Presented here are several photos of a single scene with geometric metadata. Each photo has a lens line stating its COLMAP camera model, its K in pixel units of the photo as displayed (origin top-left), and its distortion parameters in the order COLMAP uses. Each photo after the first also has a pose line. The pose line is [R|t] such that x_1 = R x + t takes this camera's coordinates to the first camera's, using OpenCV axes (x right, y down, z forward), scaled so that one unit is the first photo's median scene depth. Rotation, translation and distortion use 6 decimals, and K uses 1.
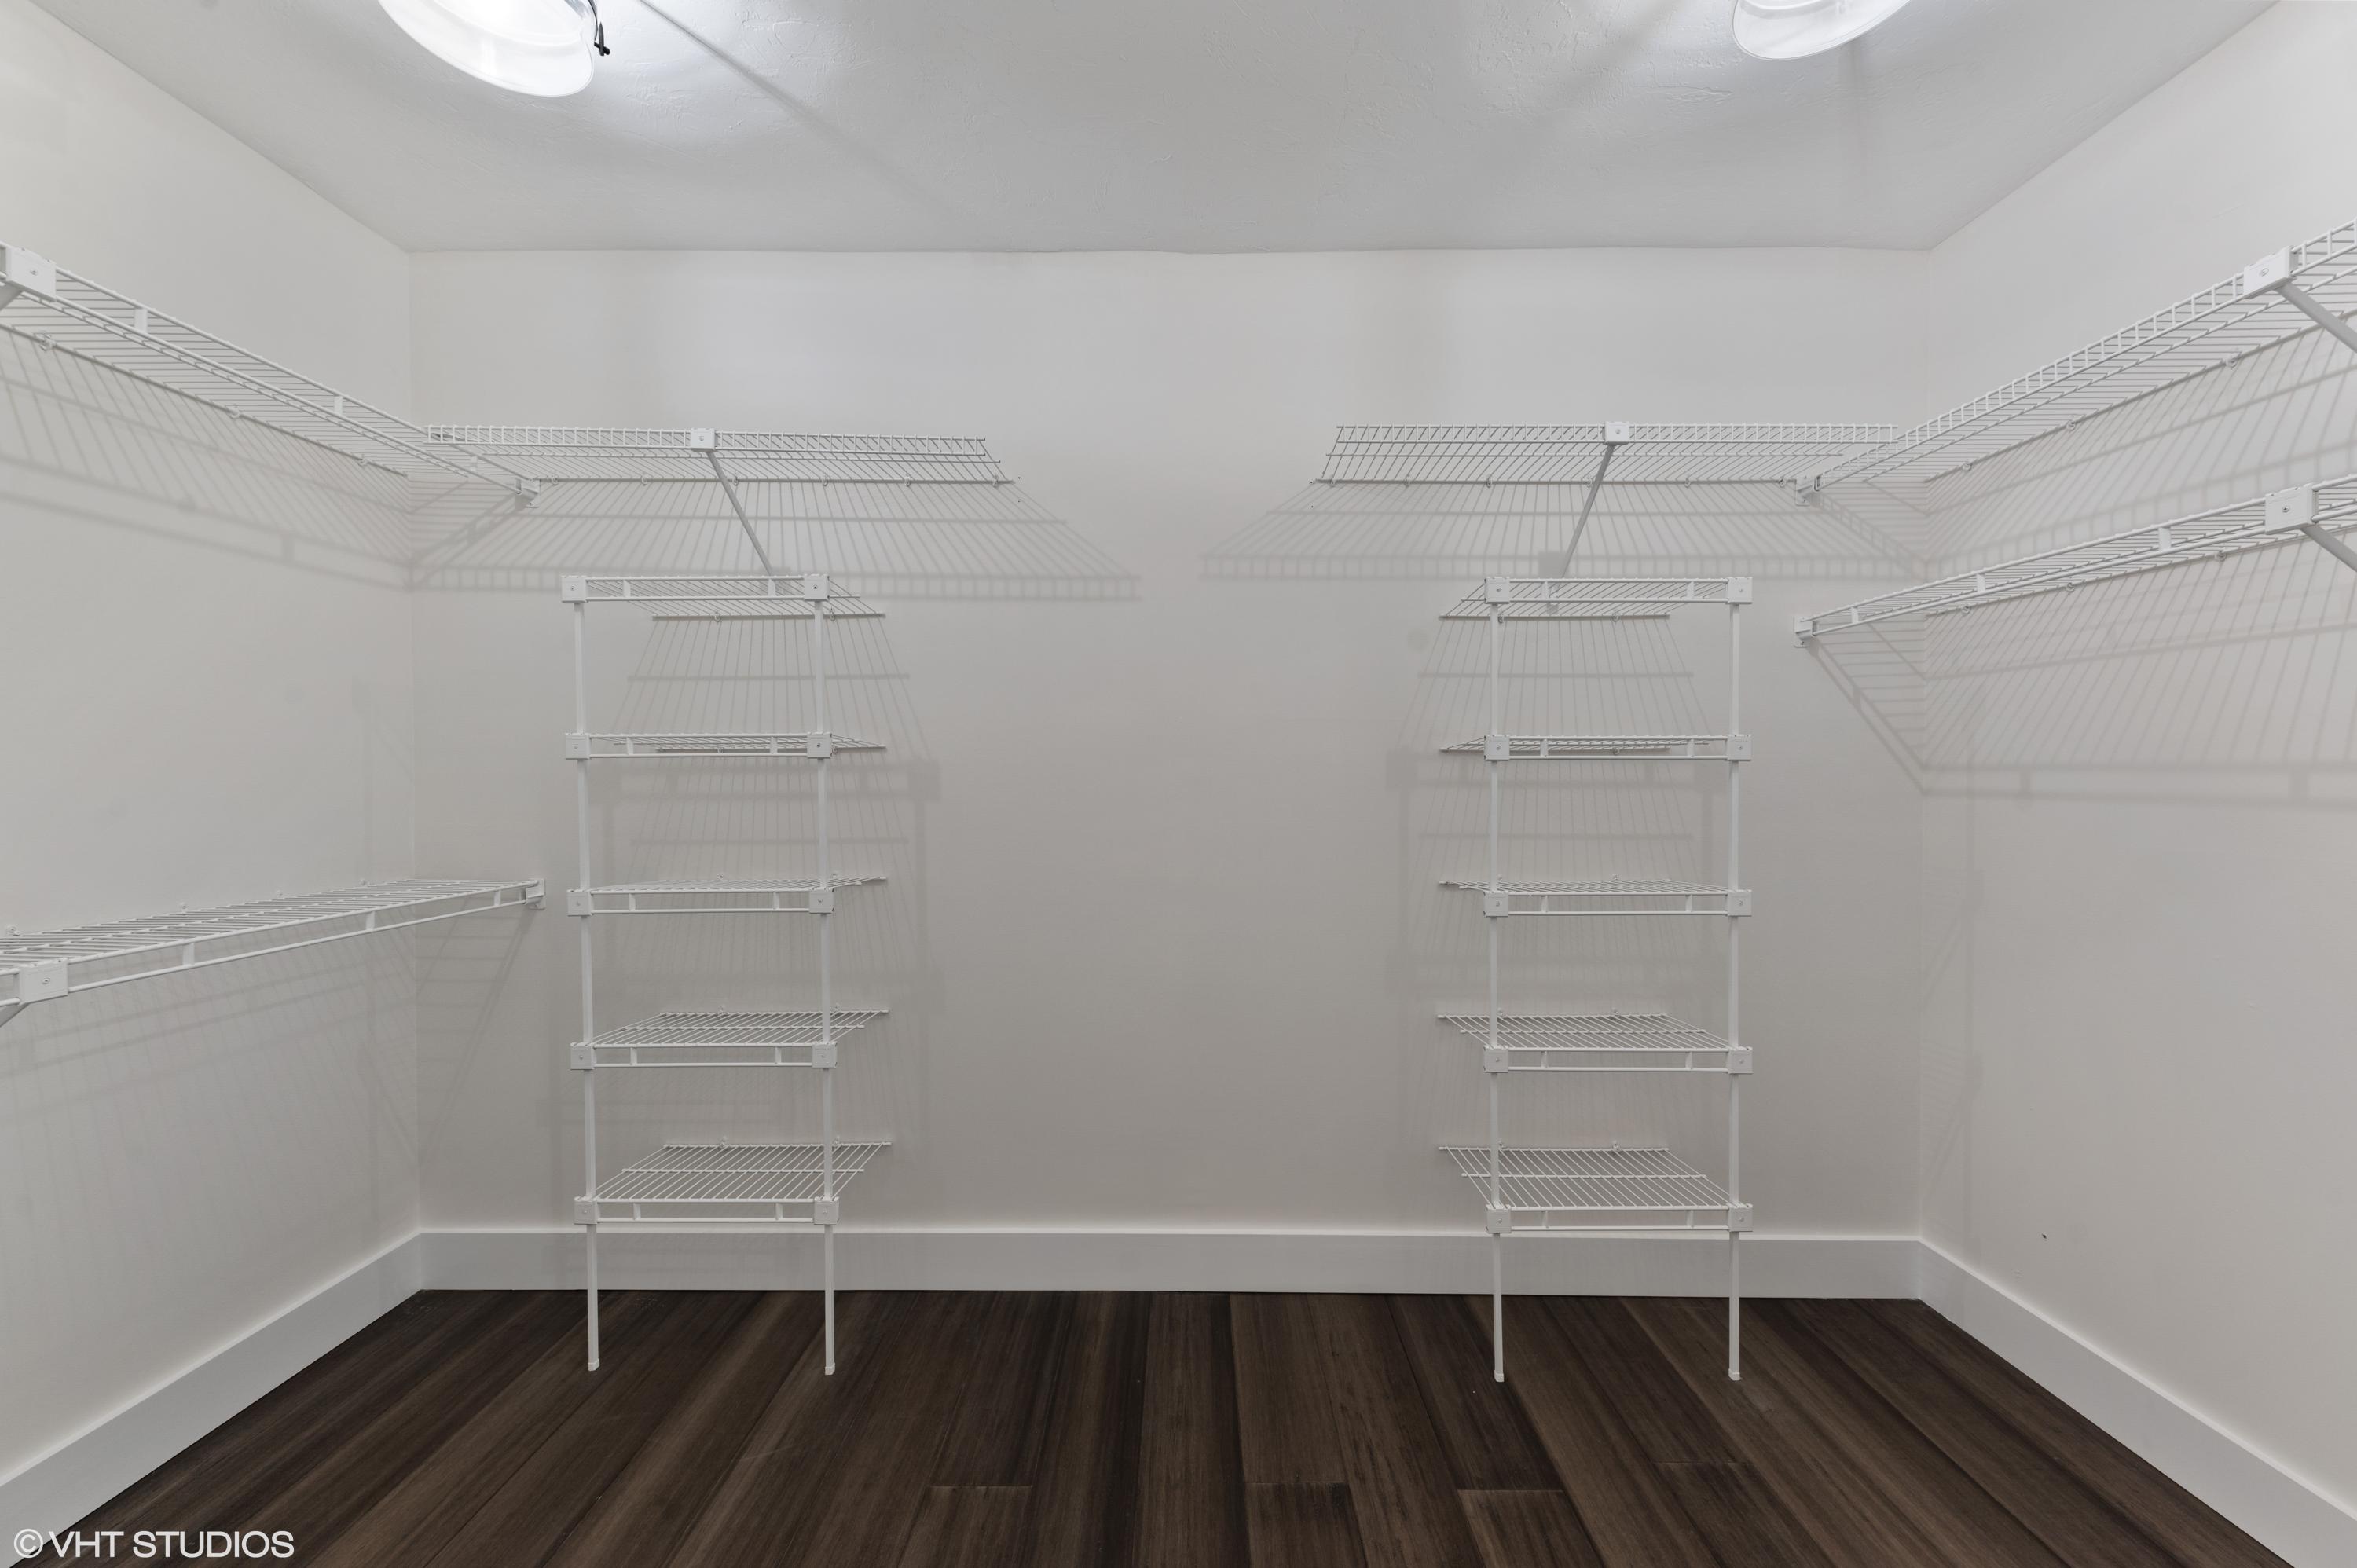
lens RADIAL K [[831.0, 0, 1184.7], [0, 831.0, 776.9], [0, 0, 1]] dist [0.018241, -0.007867]
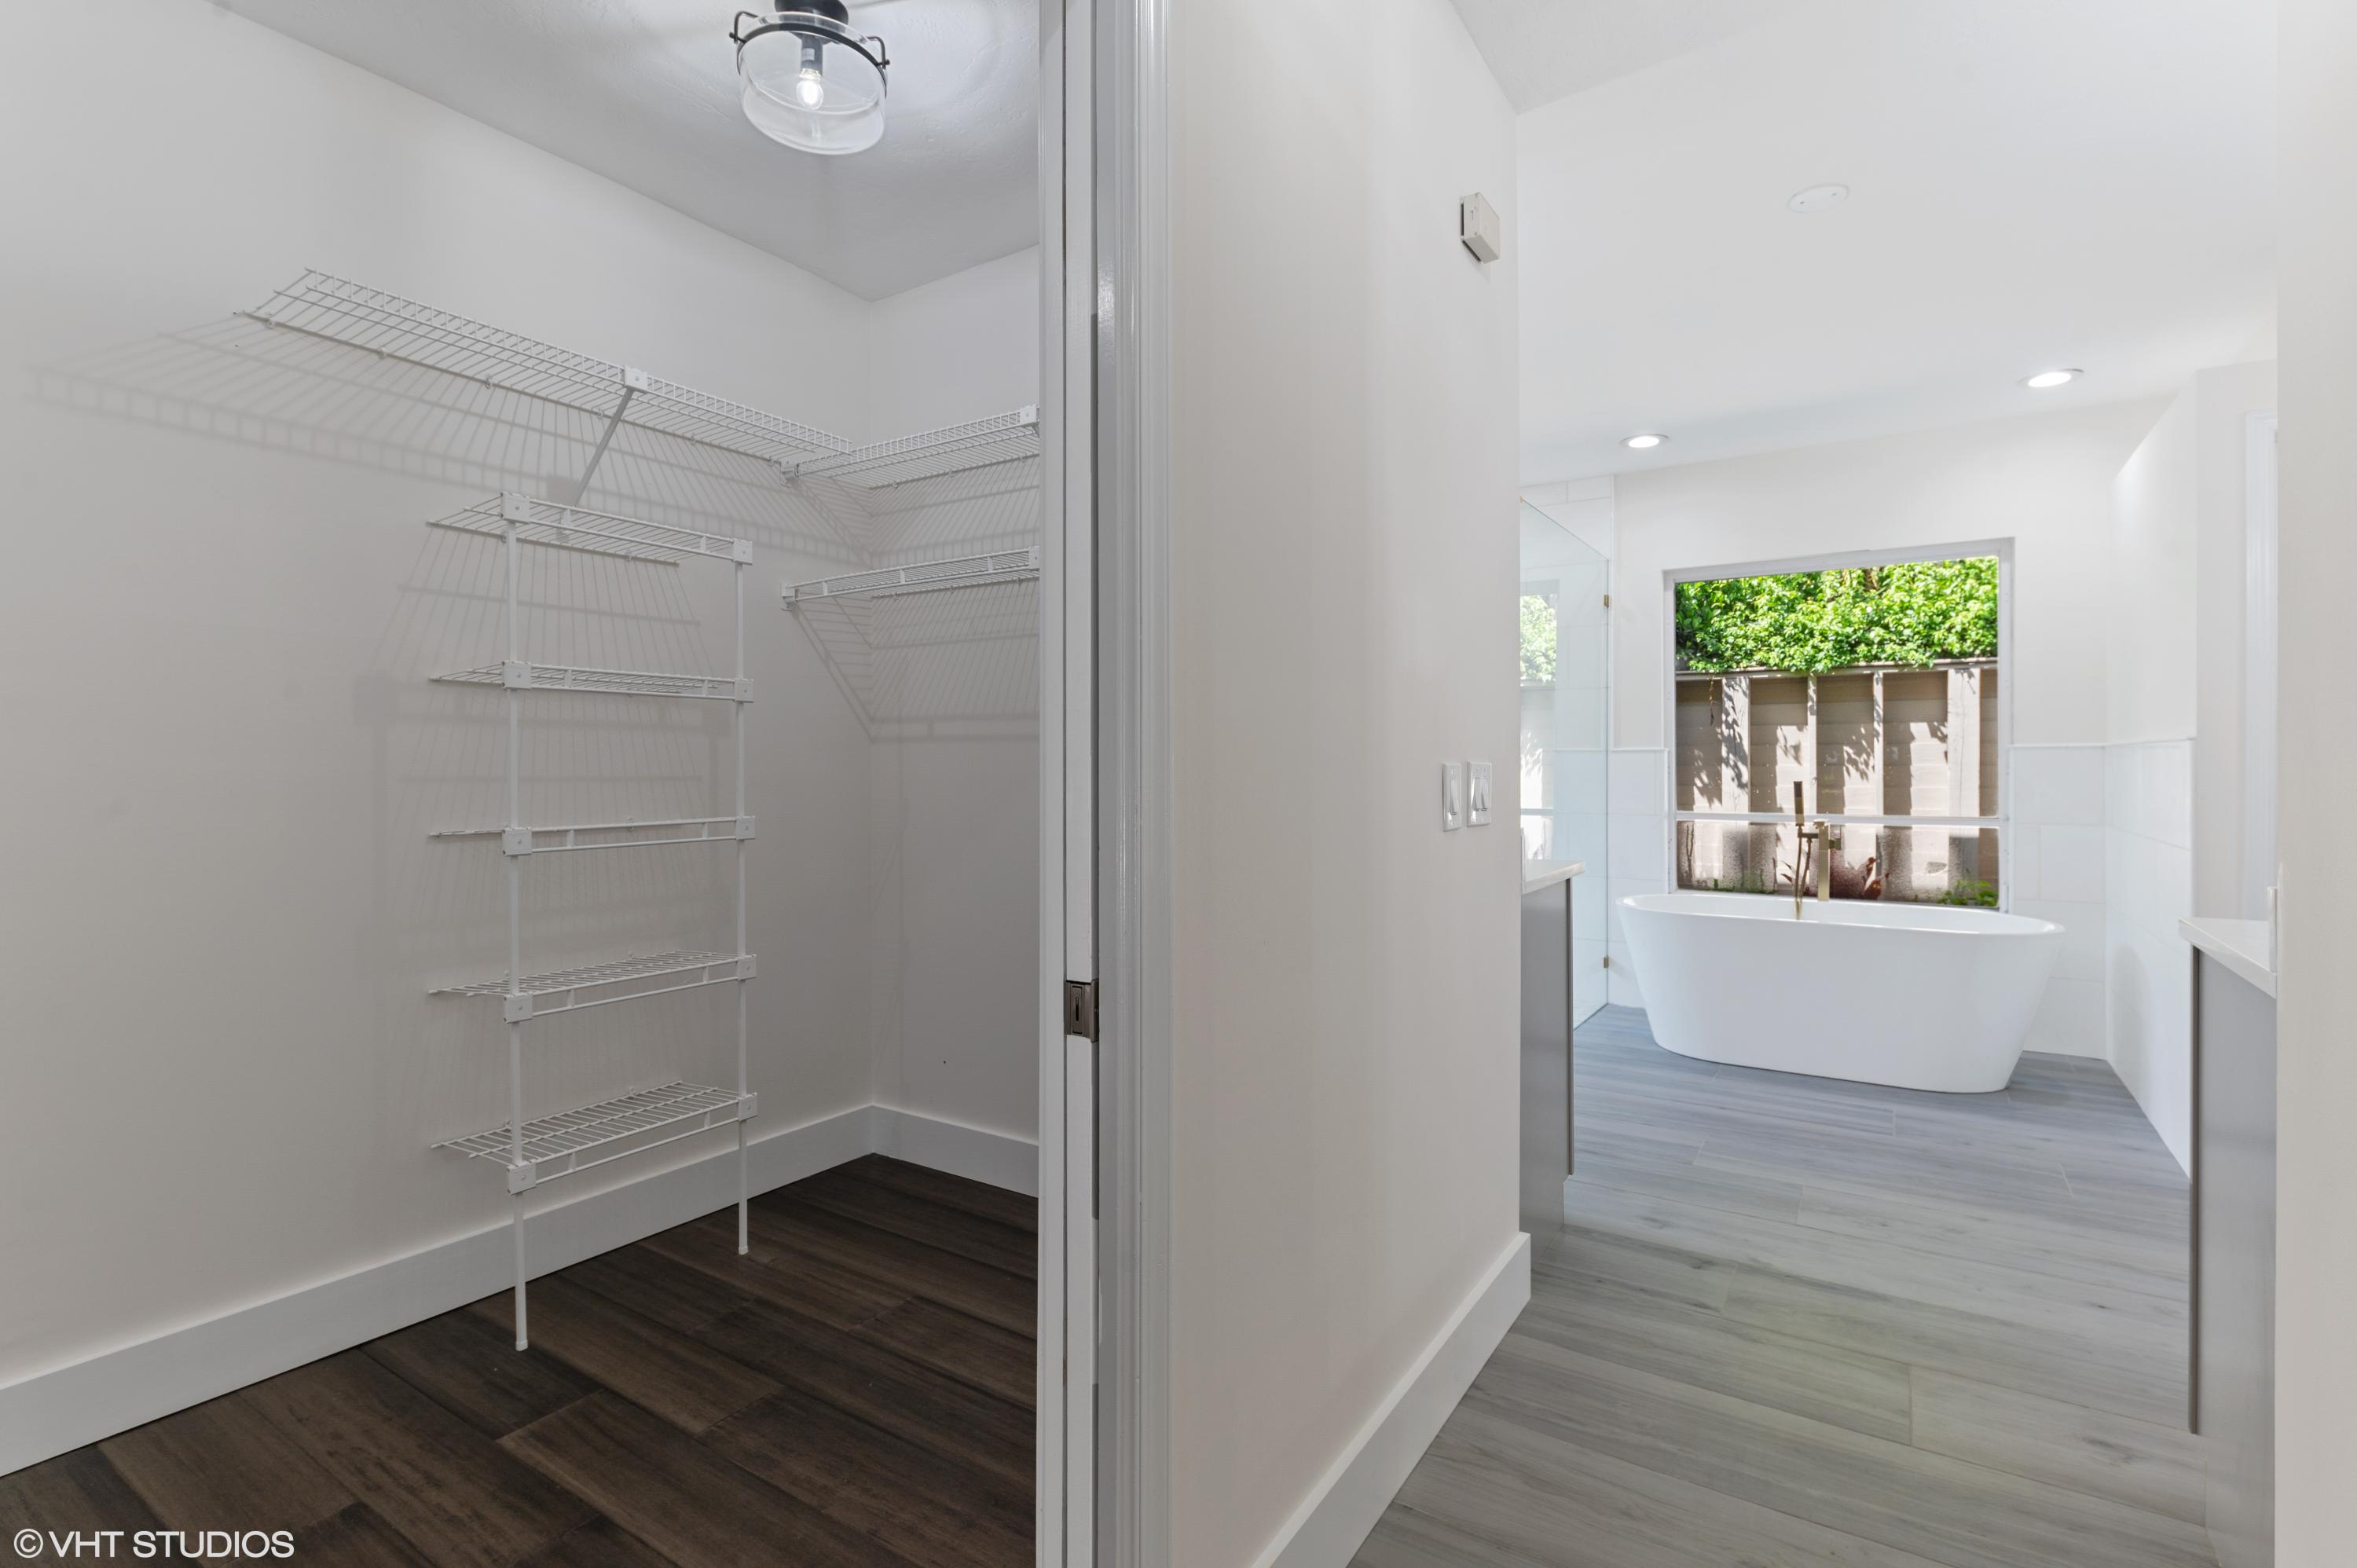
lens RADIAL K [[1089.3, 0, 1211.8], [0, 1089.3, 784.7], [0, 0, 1]] dist [0.000749, -0.001070]
pose [[0.523162, -0.014337, 0.852113, -0.245395], [0.006293, 0.999896, 0.012960, 0.071649], [-0.852210, -0.001418, 0.523198, -0.289508]]
